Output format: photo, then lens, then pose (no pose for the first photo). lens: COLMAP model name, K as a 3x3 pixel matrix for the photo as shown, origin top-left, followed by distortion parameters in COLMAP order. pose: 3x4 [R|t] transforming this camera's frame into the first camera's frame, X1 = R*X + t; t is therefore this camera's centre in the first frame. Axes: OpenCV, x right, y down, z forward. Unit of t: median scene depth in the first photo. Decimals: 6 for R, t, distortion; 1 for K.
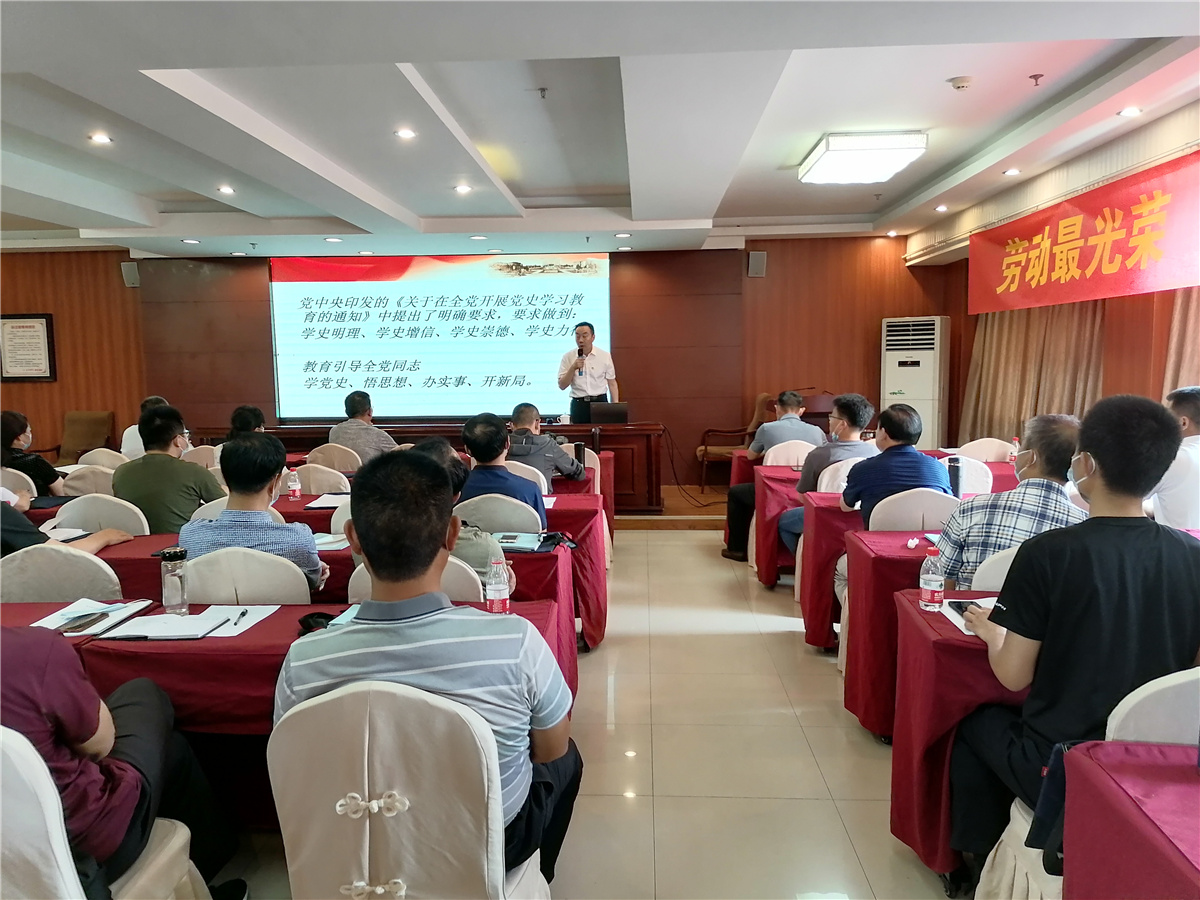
lens RADIAL K [[940.9, 0, 595.1], [0, 940.9, 446.4], [0, 0, 1]] dist [0.004974, -0.001751]
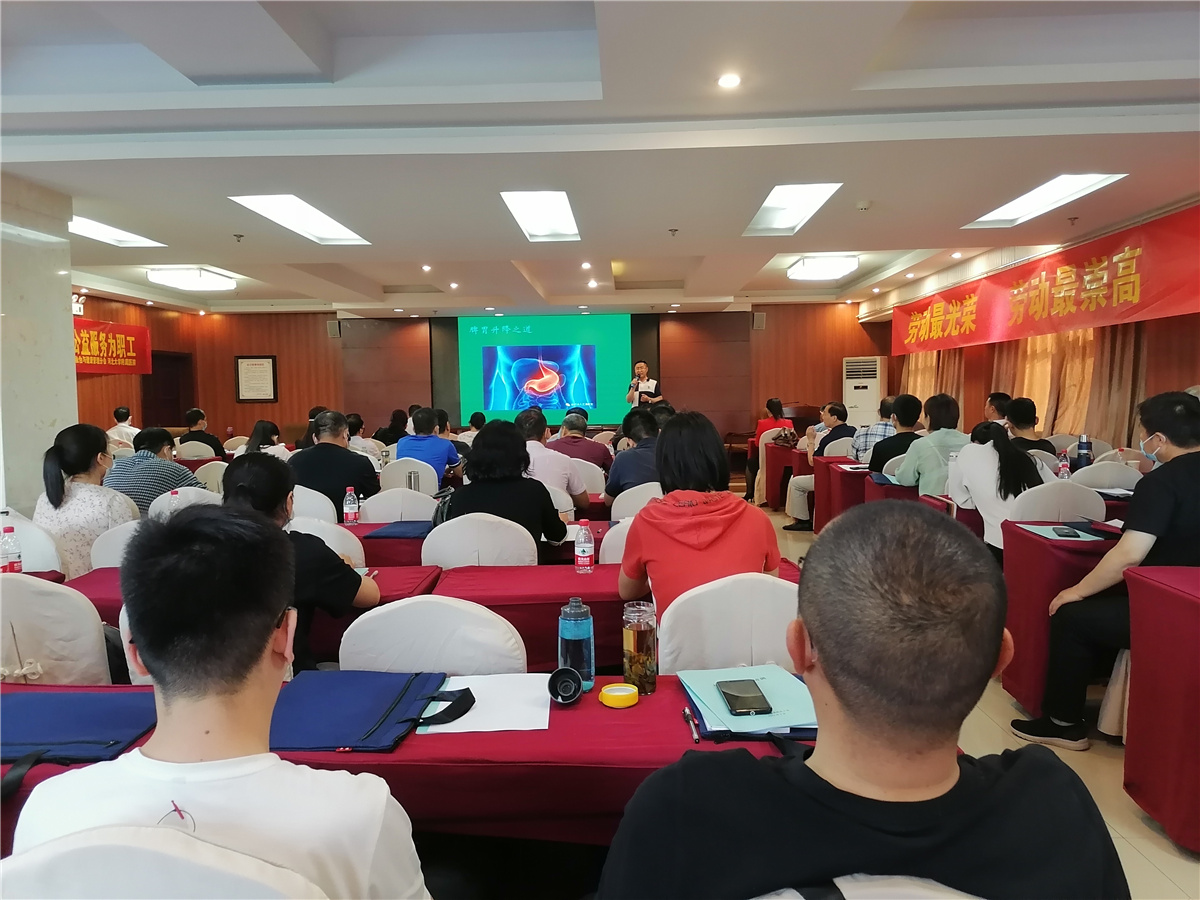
lens RADIAL K [[940.9, 0, 603.3], [0, 940.9, 452.8], [0, 0, 1]] dist [0.004974, -0.001751]
pose [[0.999714, -0.004665, 0.023466, -0.135074], [0.005360, 0.999547, -0.029631, 0.069772], [-0.023317, 0.029748, 0.999285, -0.580358]]
